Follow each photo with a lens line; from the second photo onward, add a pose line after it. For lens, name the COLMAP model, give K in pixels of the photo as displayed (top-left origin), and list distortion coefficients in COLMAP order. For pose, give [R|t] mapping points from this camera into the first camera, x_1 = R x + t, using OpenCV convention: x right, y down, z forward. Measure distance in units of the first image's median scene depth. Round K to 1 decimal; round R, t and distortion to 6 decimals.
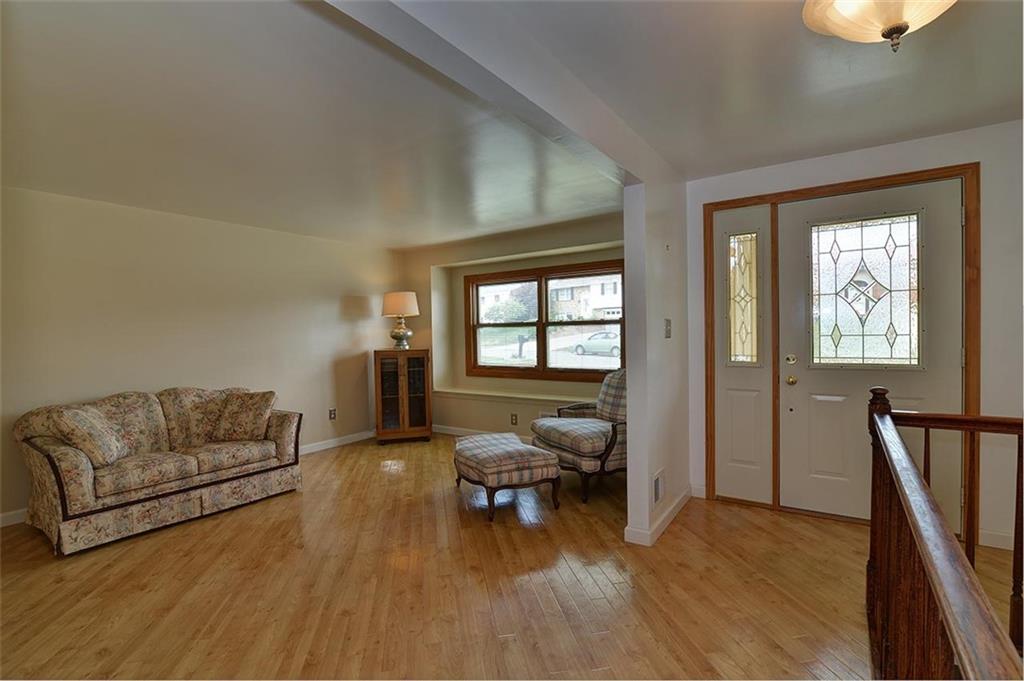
lens RADIAL K [[470.1, 0, 507.7], [0, 470.1, 342.1], [0, 0, 1]] dist [-0.017459, 0.000528]
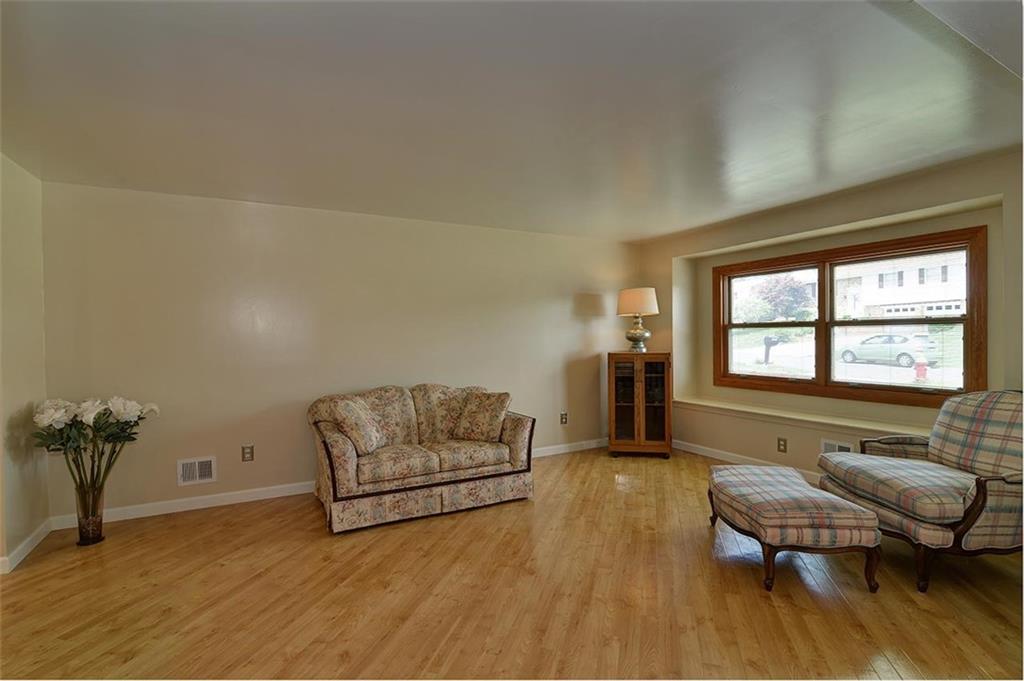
lens RADIAL K [[470.1, 0, 507.7], [0, 470.1, 342.1], [0, 0, 1]] dist [-0.017459, 0.000528]
pose [[0.891507, 0.015691, -0.452735, -0.066515], [-0.016494, 0.999862, 0.002175, -0.002907], [0.452706, 0.005528, 0.891643, 0.138617]]
